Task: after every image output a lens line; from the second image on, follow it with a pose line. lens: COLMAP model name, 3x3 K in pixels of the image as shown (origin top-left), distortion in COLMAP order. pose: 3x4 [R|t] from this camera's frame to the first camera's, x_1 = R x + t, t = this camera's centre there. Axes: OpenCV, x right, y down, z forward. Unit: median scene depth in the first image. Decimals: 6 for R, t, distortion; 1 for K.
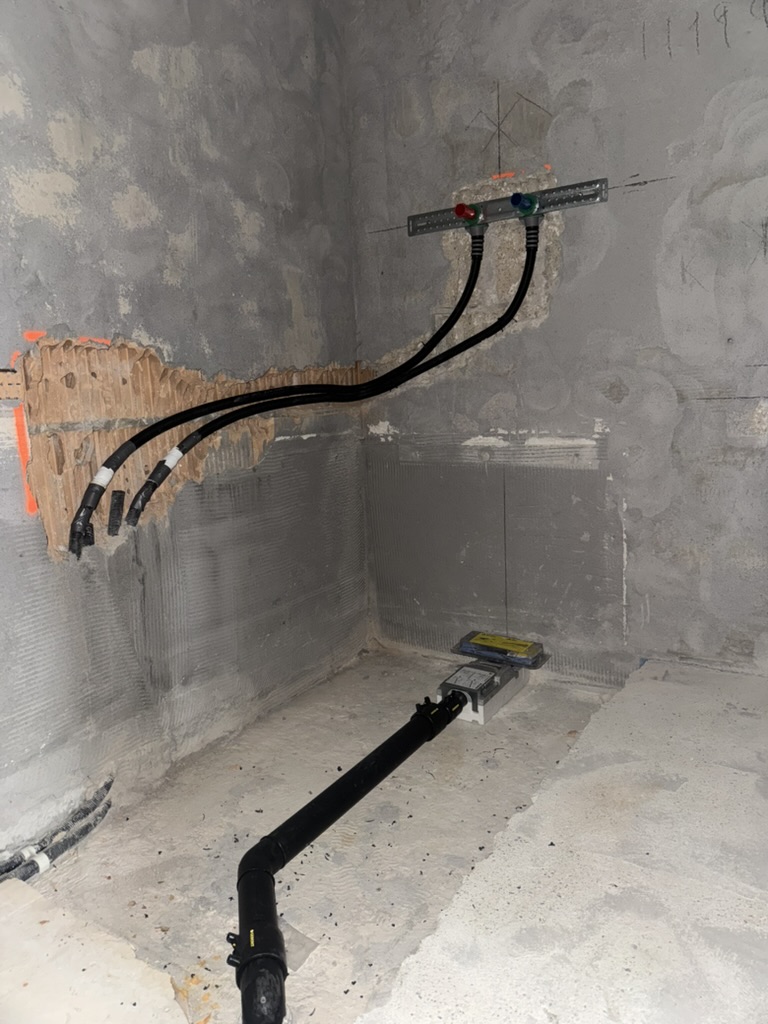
lens RADIAL K [[728.5, 0, 387.6], [0, 728.5, 514.9], [0, 0, 1]] dist [0.059290, -0.075842]
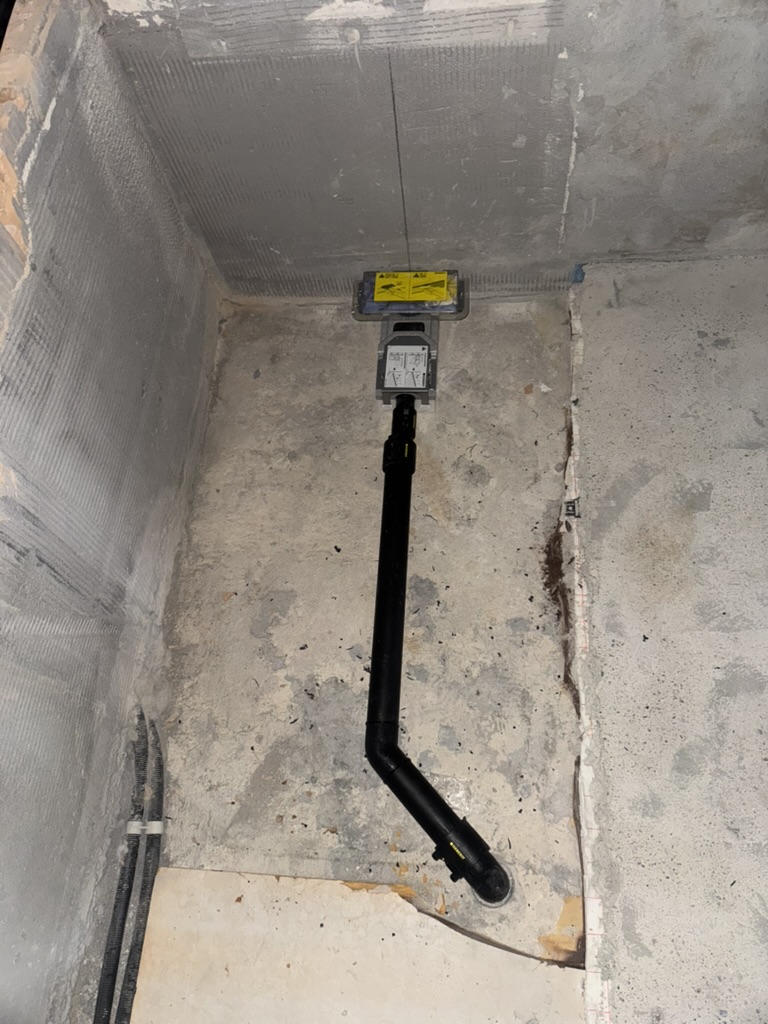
lens RADIAL K [[728.5, 0, 383.5], [0, 728.5, 512.7], [0, 0, 1]] dist [0.059290, -0.075842]
pose [[0.871342, -0.459982, 0.170818, -0.134558], [0.144128, 0.572704, 0.806993, -0.371168], [-0.469030, -0.678548, 0.565317, 0.434661]]
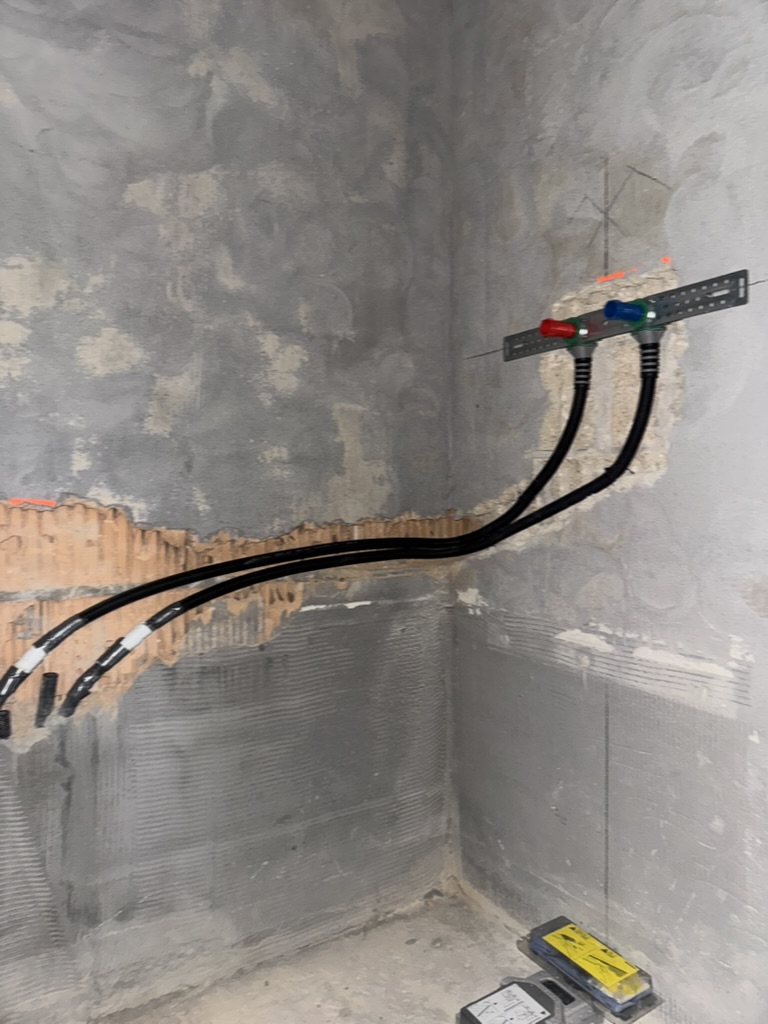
lens RADIAL K [[728.5, 0, 394.4], [0, 728.5, 509.0], [0, 0, 1]] dist [0.059290, -0.075842]
pose [[0.907209, 0.047902, -0.417945, 0.281582], [-0.104046, 0.988179, -0.112587, -0.138889], [0.407611, 0.145626, 0.901469, 0.308996]]
